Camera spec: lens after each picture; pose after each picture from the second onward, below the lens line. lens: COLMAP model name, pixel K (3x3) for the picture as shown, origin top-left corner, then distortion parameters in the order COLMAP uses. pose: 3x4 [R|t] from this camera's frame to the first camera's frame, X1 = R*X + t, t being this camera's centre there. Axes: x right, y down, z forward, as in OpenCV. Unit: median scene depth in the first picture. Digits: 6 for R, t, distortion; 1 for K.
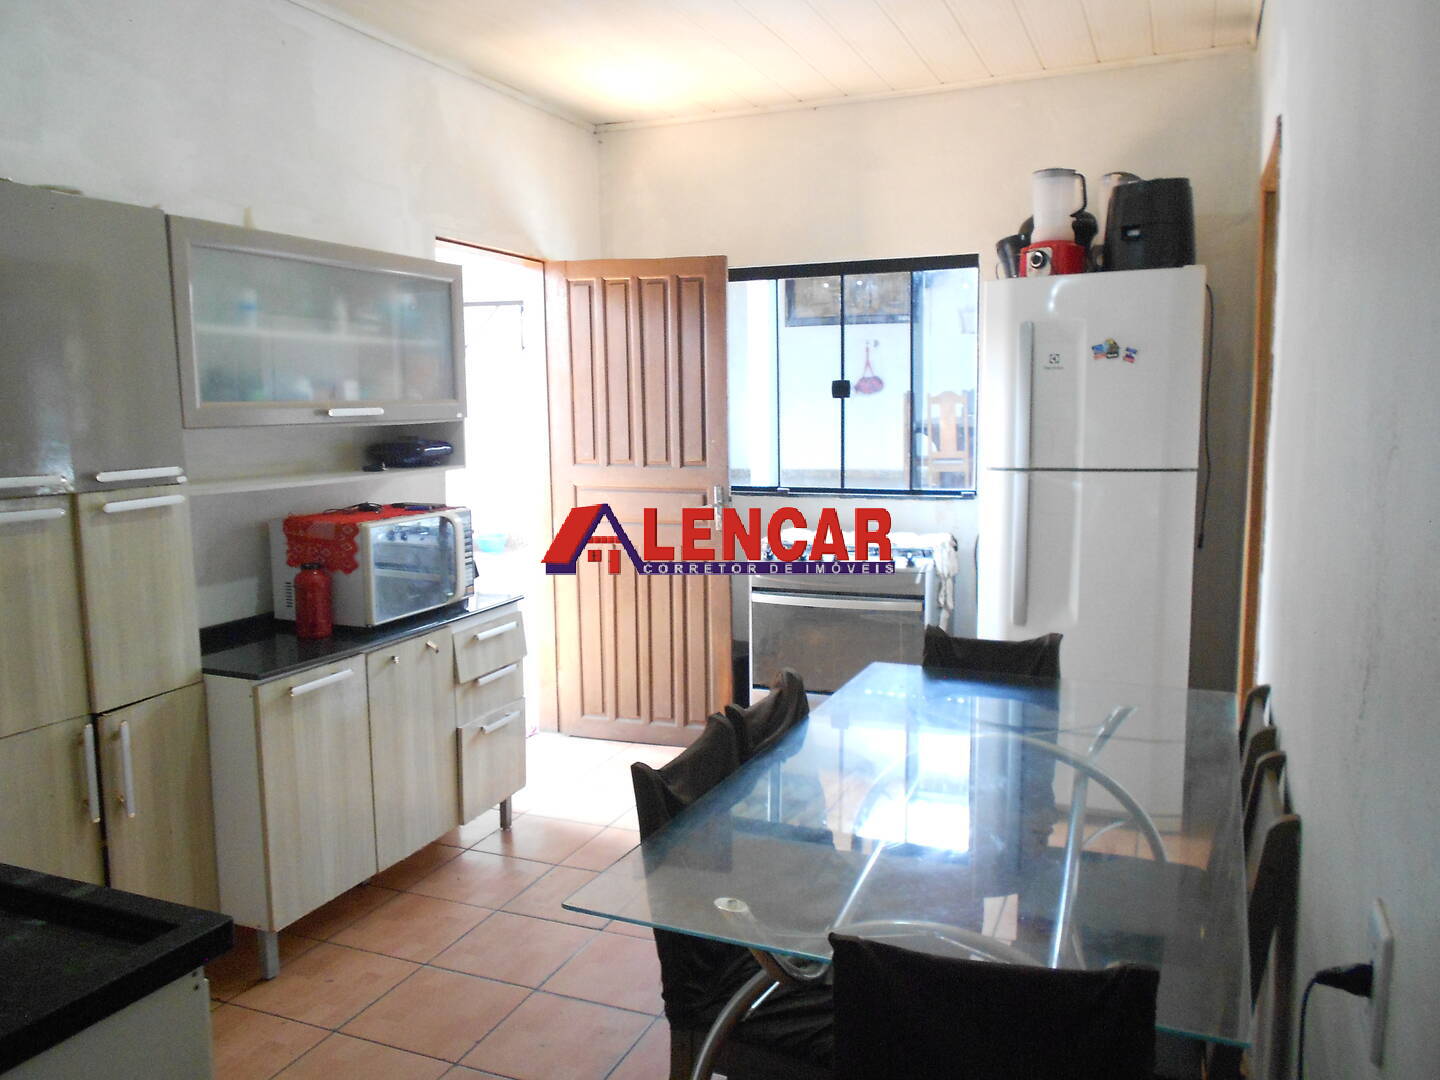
lens RADIAL K [[1123.1, 0, 723.0], [0, 1123.1, 557.7], [0, 0, 1]] dist [-0.000945, -0.009806]
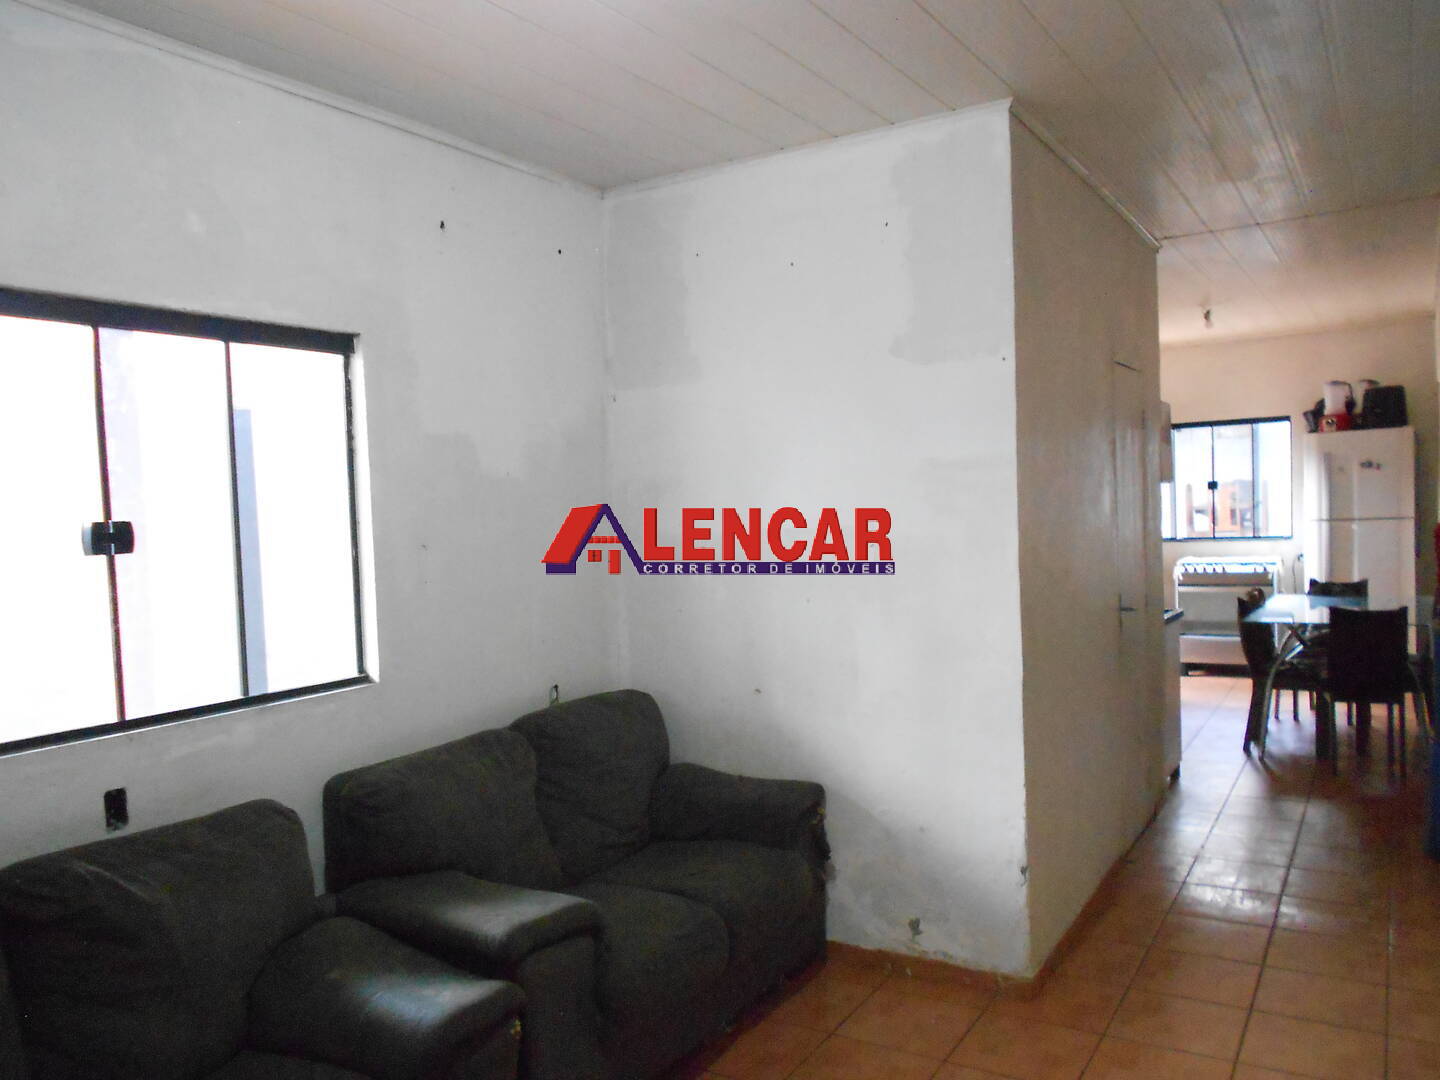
lens RADIAL K [[1116.7, 0, 718.2], [0, 1116.7, 557.9], [0, 0, 1]] dist [0.036426, -0.072615]
pose [[0.985318, -0.017370, -0.169842, -0.511922], [0.002913, 0.996376, -0.085004, 0.171332], [0.170703, 0.083261, 0.981798, -1.287468]]
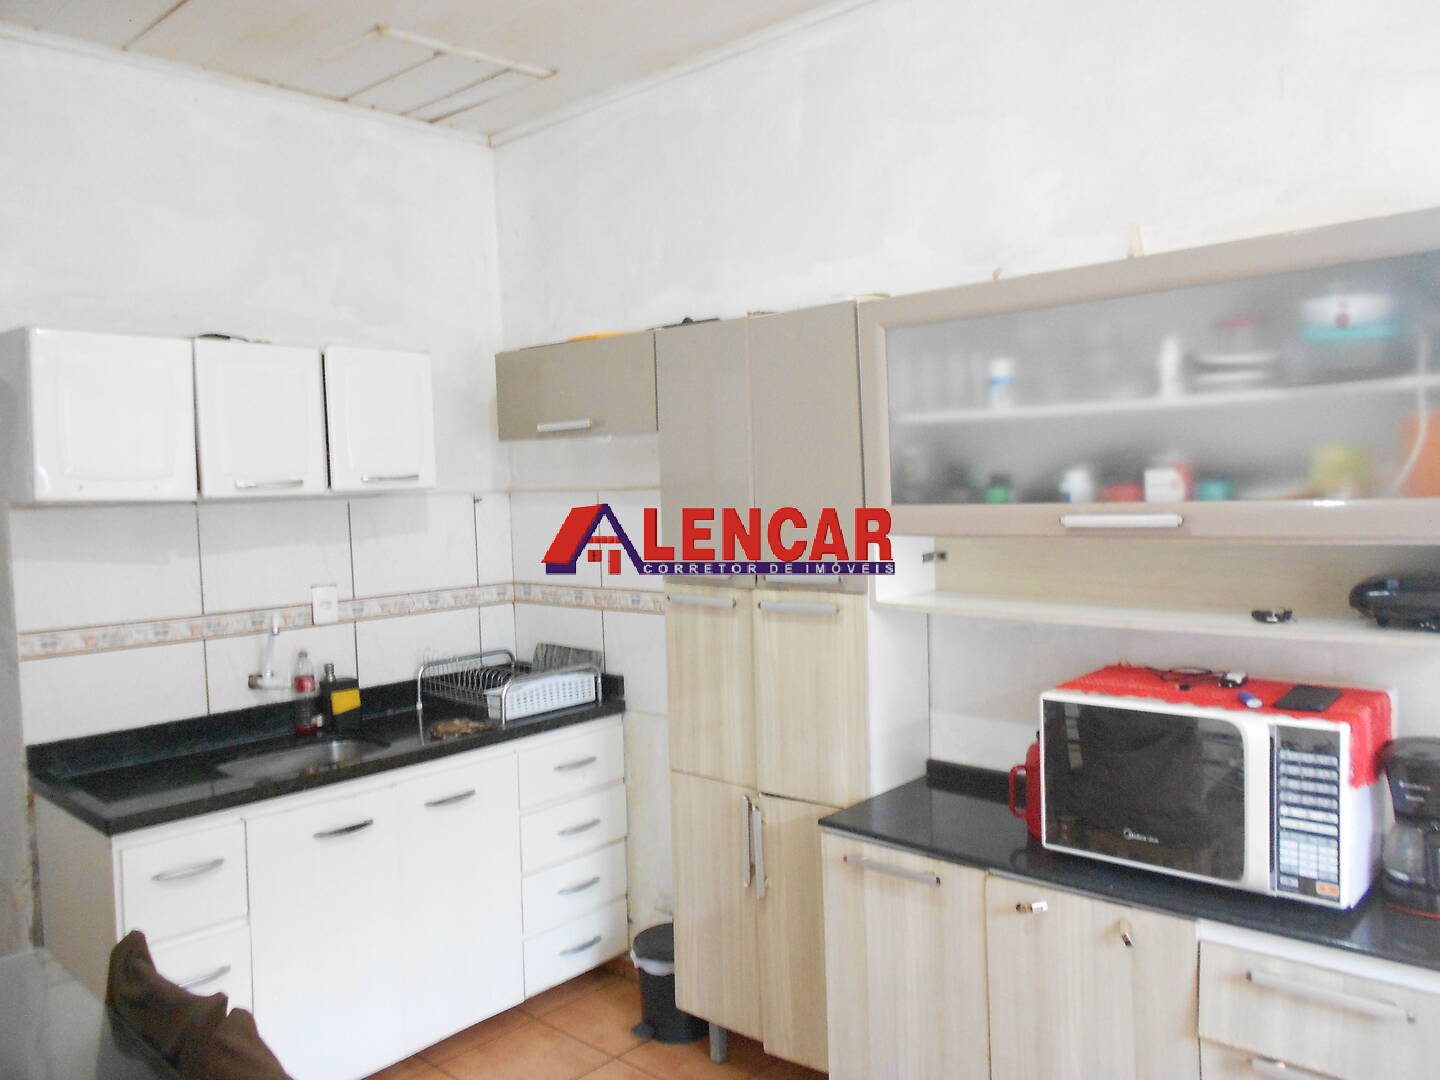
lens RADIAL K [[1123.1, 0, 723.0], [0, 1123.1, 557.7], [0, 0, 1]] dist [-0.000945, -0.009806]
pose [[-0.343832, 0.082056, -0.935439, 0.181421], [-0.098784, 0.987487, 0.122931, -0.087298], [0.933821, 0.134674, -0.331424, 0.531391]]
